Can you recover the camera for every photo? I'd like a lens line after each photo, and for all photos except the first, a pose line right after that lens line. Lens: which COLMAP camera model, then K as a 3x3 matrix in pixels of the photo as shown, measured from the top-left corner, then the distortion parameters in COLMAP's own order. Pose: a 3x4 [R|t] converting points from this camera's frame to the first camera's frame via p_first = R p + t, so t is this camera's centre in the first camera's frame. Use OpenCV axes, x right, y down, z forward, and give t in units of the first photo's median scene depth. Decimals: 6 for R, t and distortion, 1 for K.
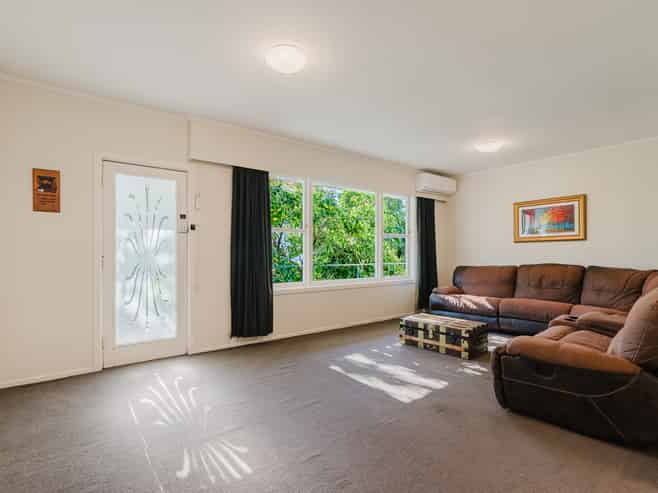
lens RADIAL K [[340.1, 0, 331.1], [0, 340.1, 251.0], [0, 0, 1]] dist [-0.000321, -0.000722]
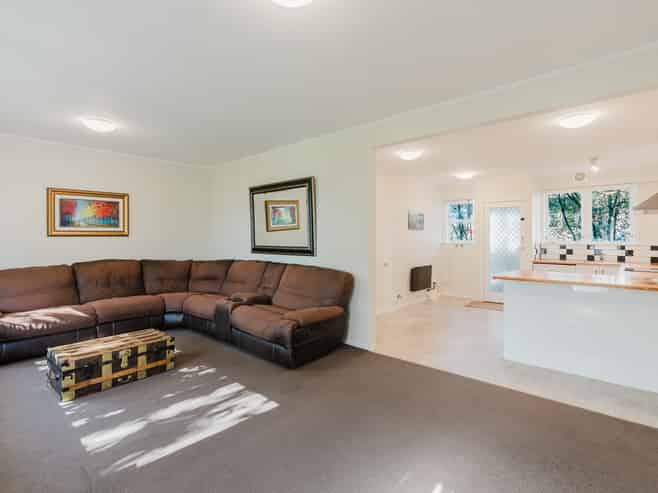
lens RADIAL K [[340.1, 0, 331.1], [0, 340.1, 241.4], [0, 0, 1]] dist [-0.000321, -0.000722]
pose [[-0.162969, -0.009538, 0.986585, -0.475367], [-0.011027, 0.999908, 0.007845, -0.034460], [-0.986570, -0.009601, -0.163059, 0.593427]]
